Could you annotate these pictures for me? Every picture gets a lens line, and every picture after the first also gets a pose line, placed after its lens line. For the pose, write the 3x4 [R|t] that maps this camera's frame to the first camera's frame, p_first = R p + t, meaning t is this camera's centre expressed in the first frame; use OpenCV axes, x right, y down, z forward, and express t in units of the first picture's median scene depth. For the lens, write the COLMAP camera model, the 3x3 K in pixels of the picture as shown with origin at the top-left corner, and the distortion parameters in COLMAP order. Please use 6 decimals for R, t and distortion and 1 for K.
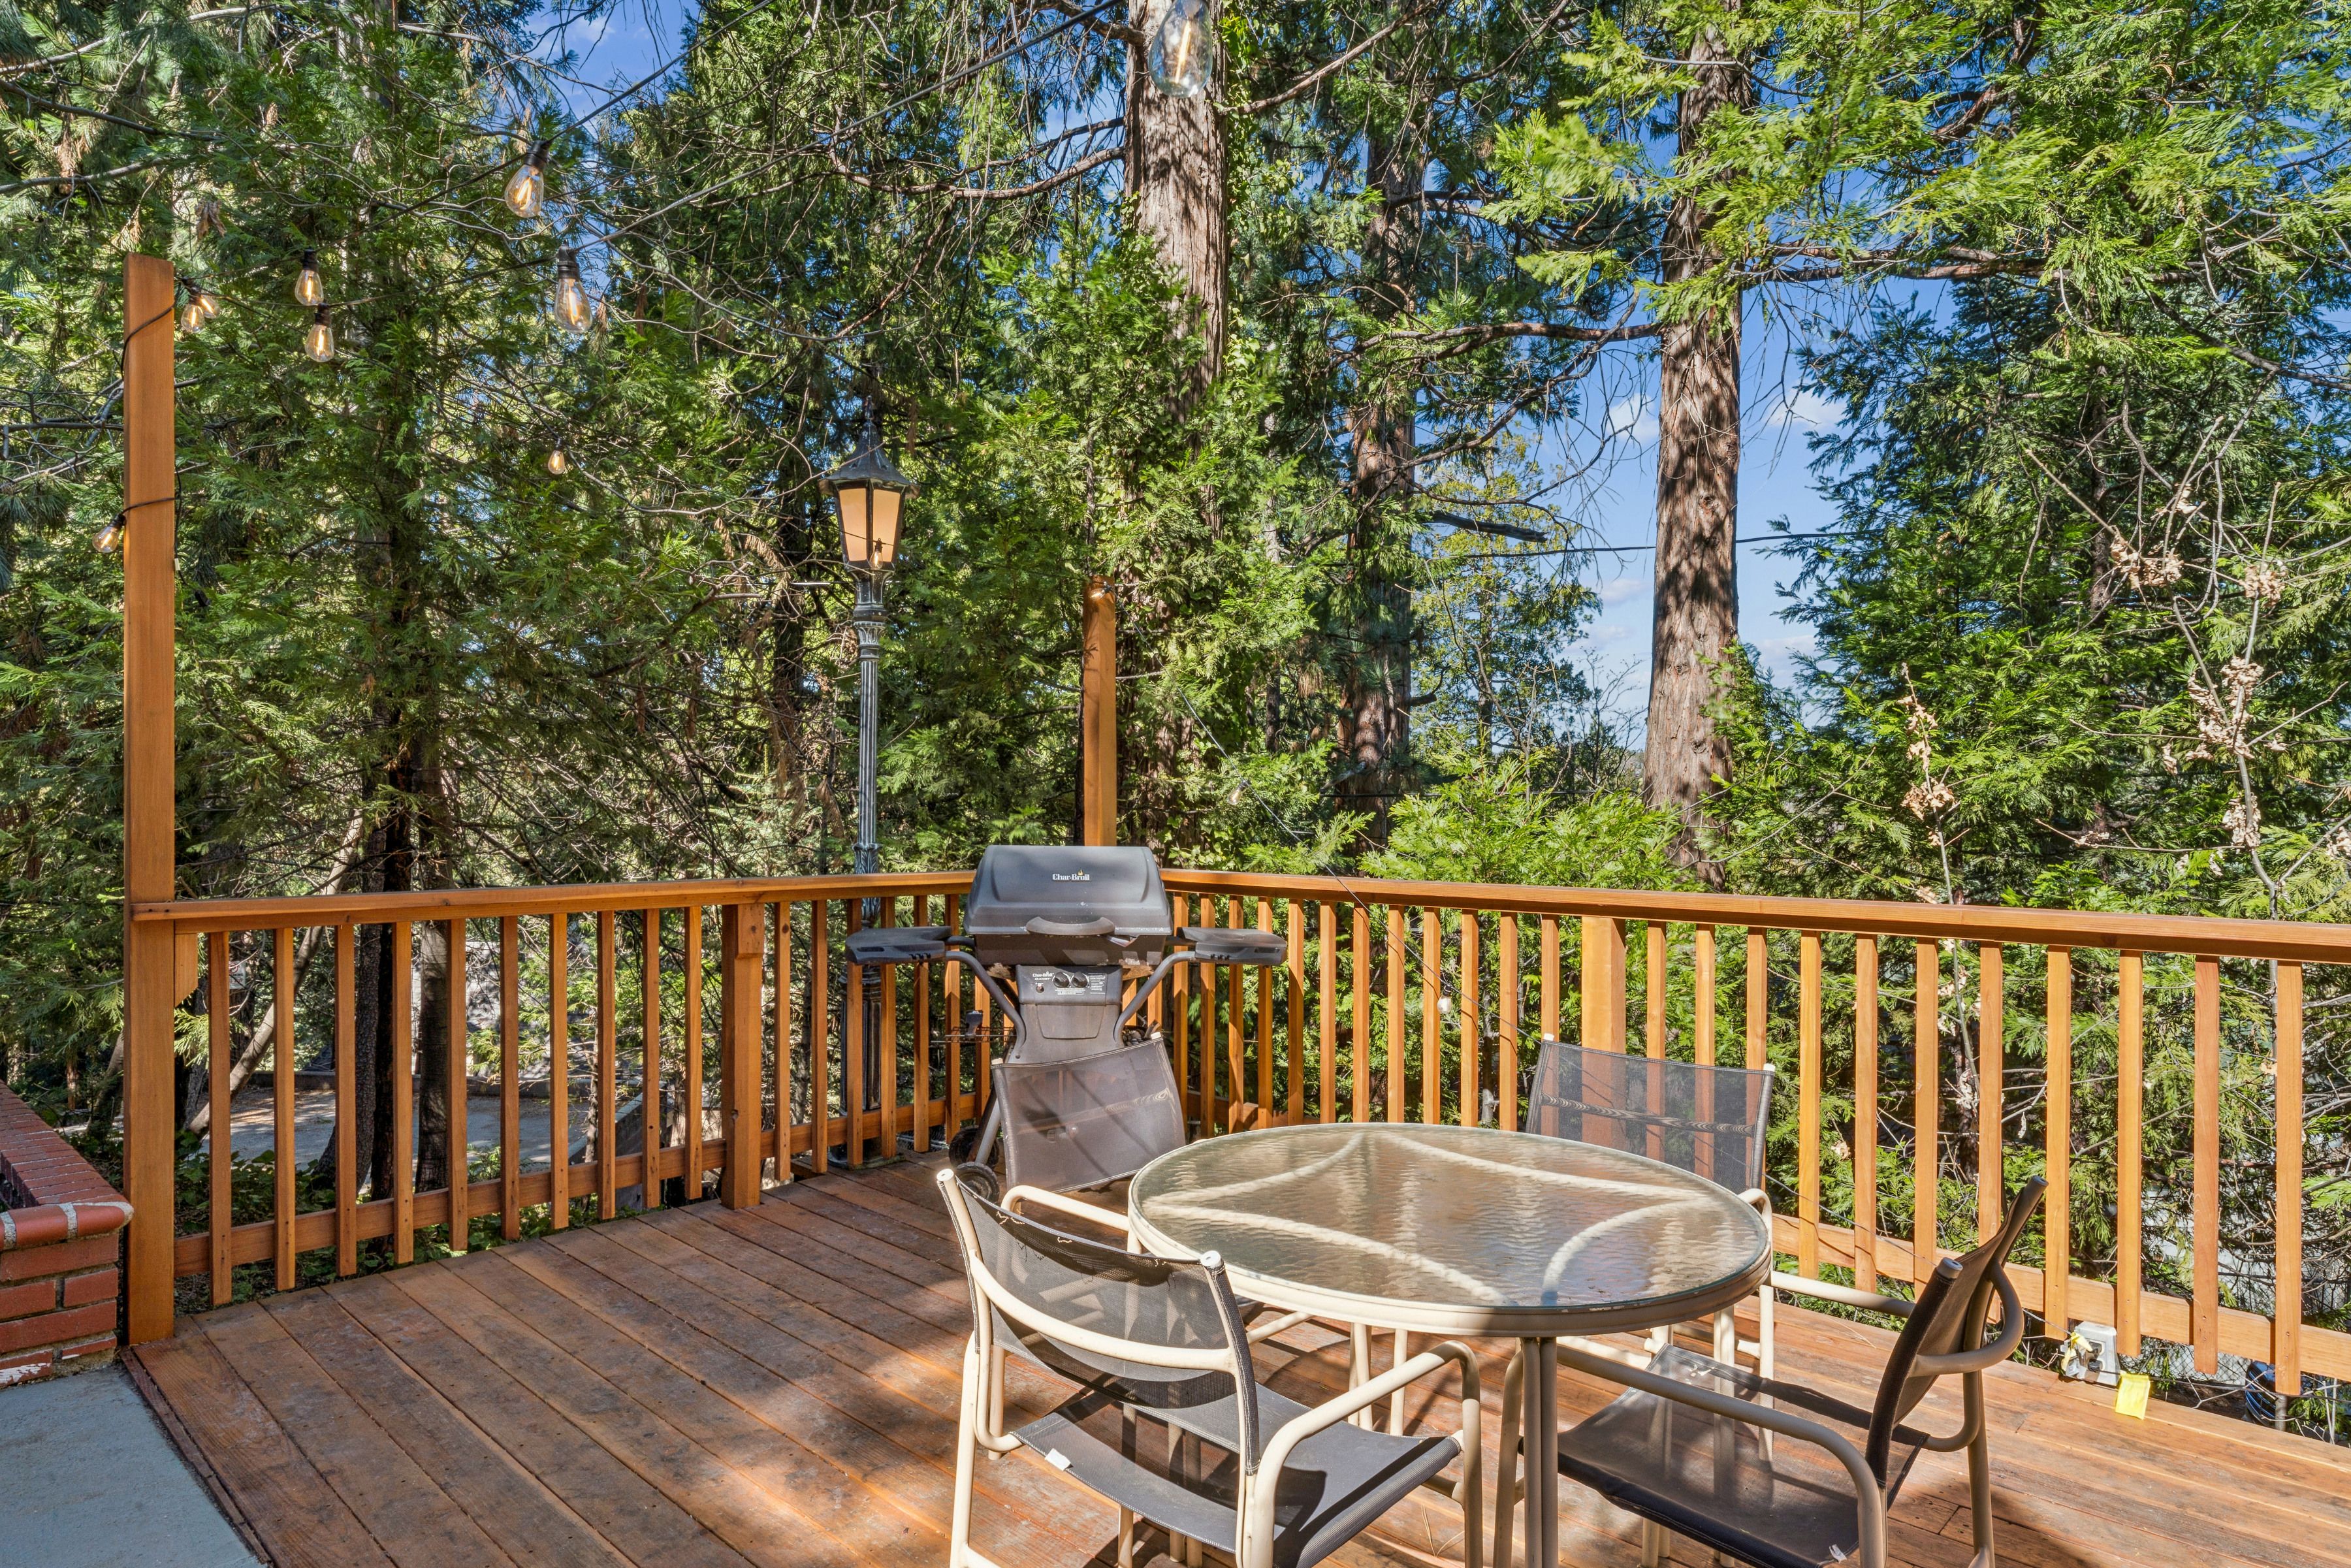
lens RADIAL K [[1366.3, 0, 1174.5], [0, 1366.3, 806.1], [0, 0, 1]] dist [-0.001476, -0.000293]
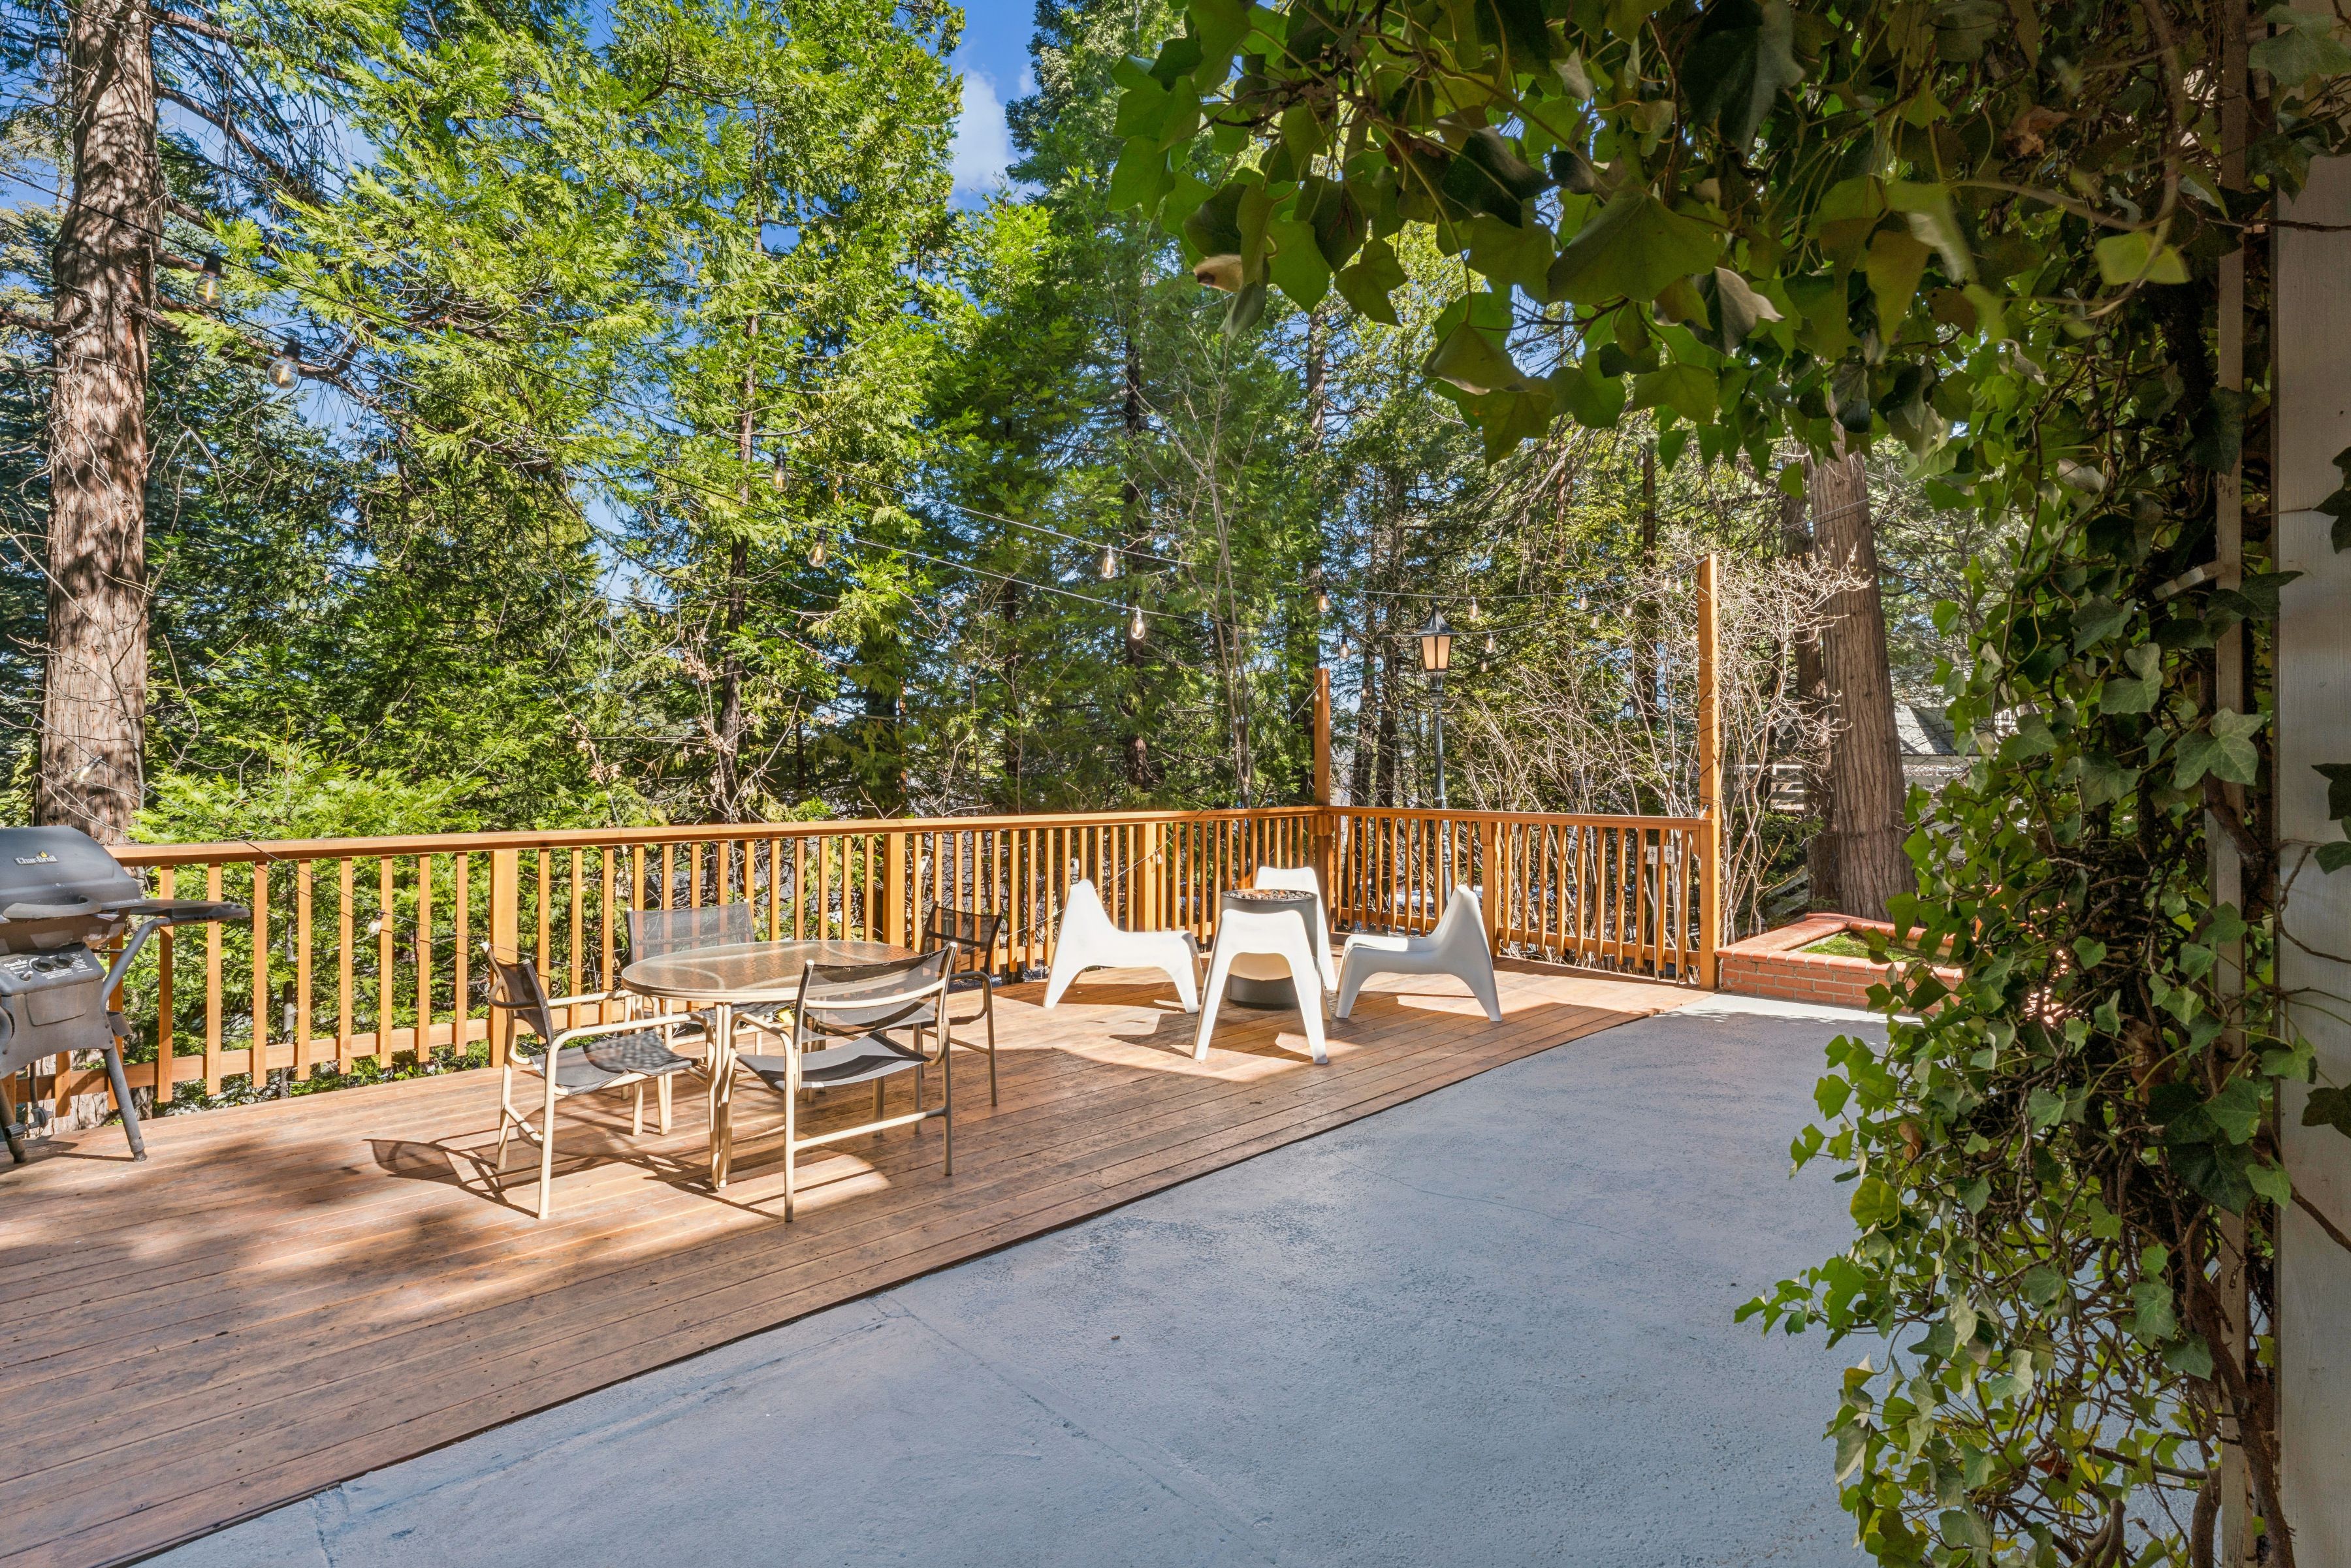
lens RADIAL K [[1074.2, 0, 1175.5], [0, 1074.2, 784.0], [0, 0, 1]] dist [-0.000322, -0.000720]
pose [[0.045769, -0.036801, 0.998274, -0.978616], [-0.005425, 0.999297, 0.037087, -0.051794], [-0.998937, -0.007113, 0.045537, 0.154112]]
